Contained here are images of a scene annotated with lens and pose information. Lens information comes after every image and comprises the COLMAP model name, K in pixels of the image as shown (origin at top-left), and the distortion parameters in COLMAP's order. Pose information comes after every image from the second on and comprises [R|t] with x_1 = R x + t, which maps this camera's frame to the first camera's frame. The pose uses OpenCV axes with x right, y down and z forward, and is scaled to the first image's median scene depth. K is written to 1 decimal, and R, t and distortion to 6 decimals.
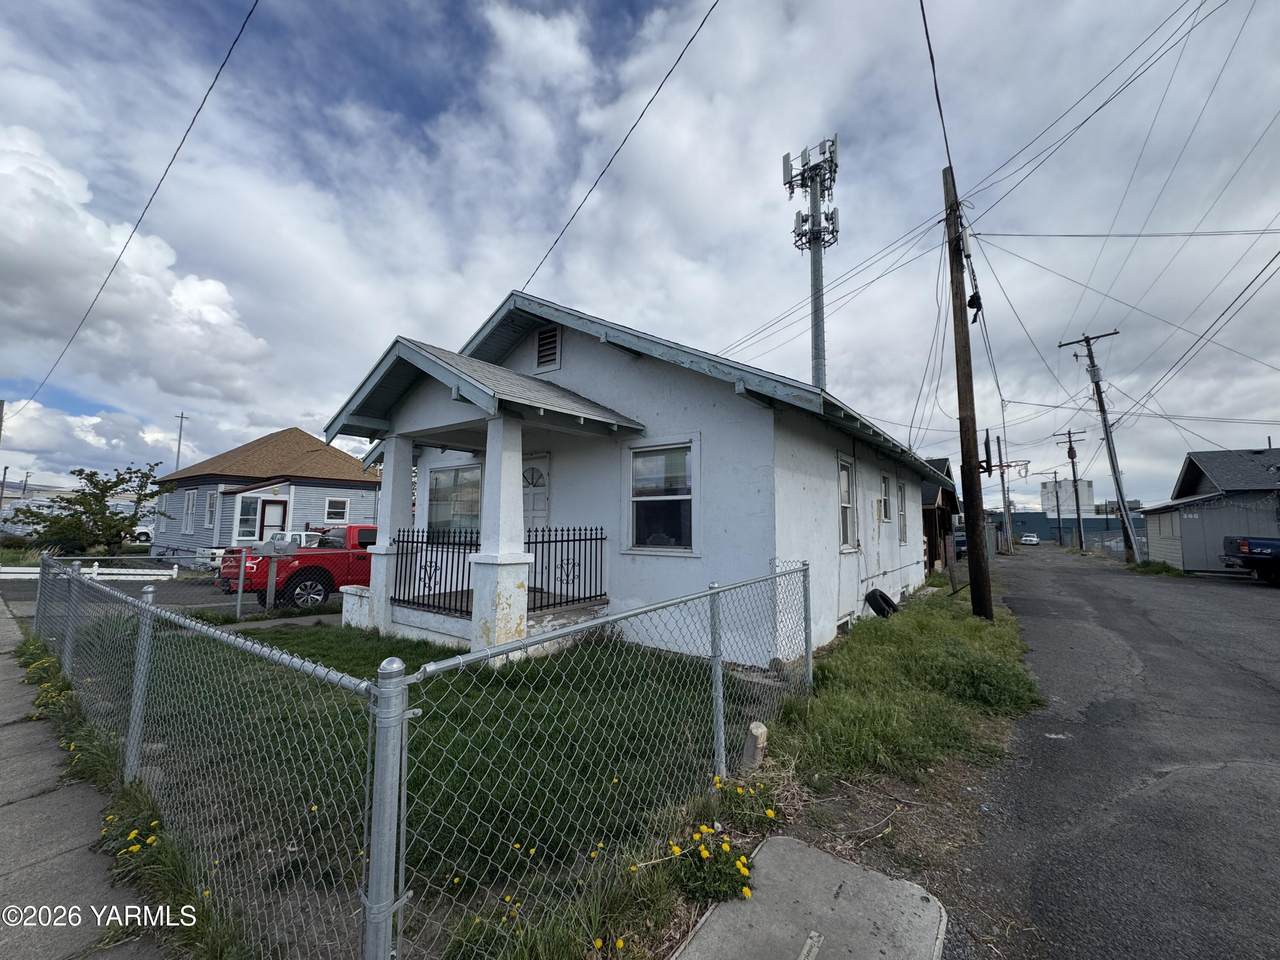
lens RADIAL K [[515.6, 0, 638.1], [0, 515.6, 482.0], [0, 0, 1]] dist [0.000571, 0.000224]
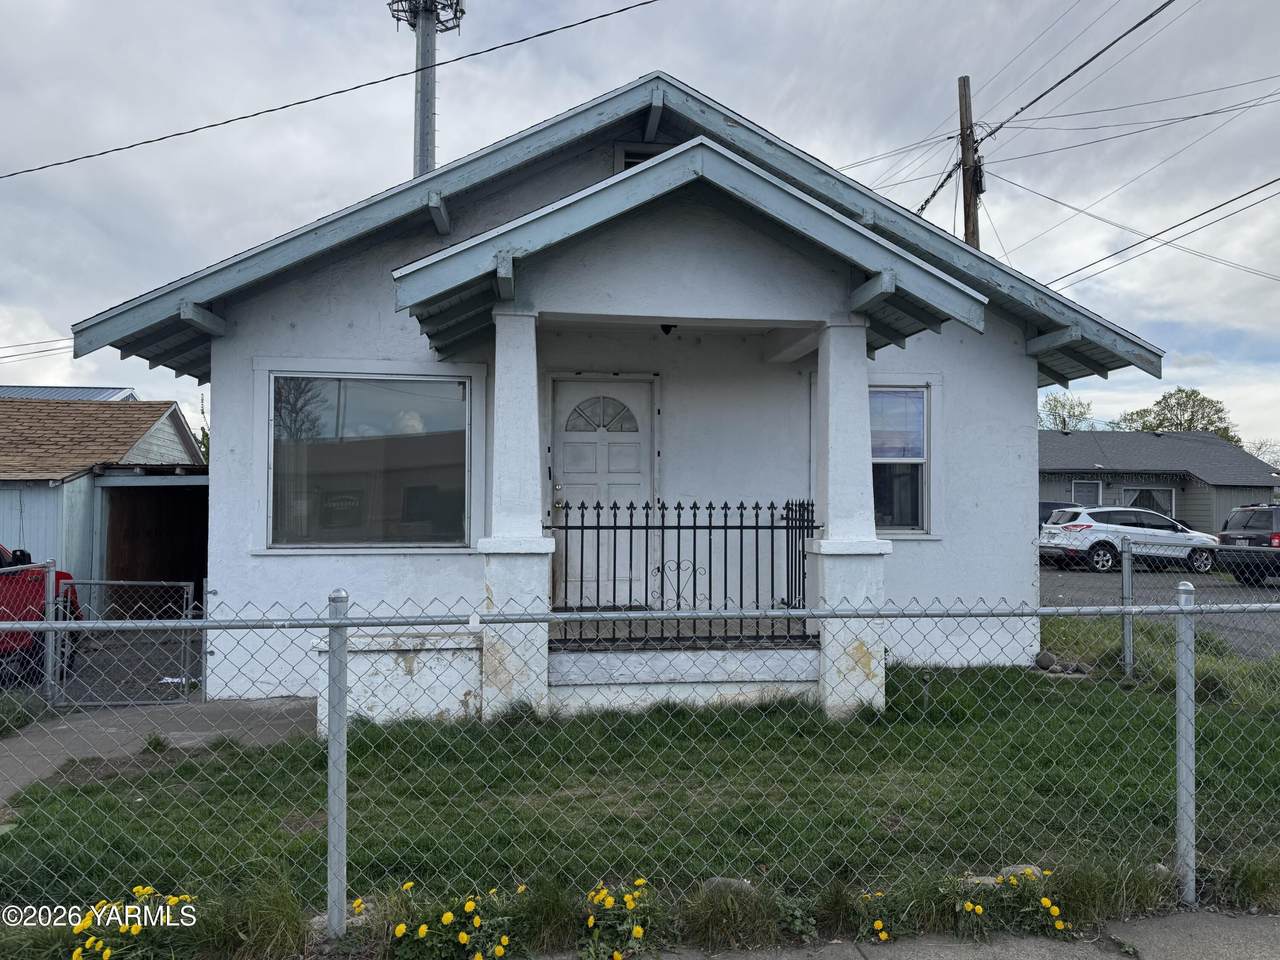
lens RADIAL K [[907.4, 0, 643.9], [0, 907.4, 494.7], [0, 0, 1]] dist [0.059030, -0.075774]
pose [[0.719794, 0.010467, 0.694109, -0.889401], [-0.058785, 0.997214, 0.045922, 0.033430], [-0.691694, -0.073857, 0.718404, 0.266057]]
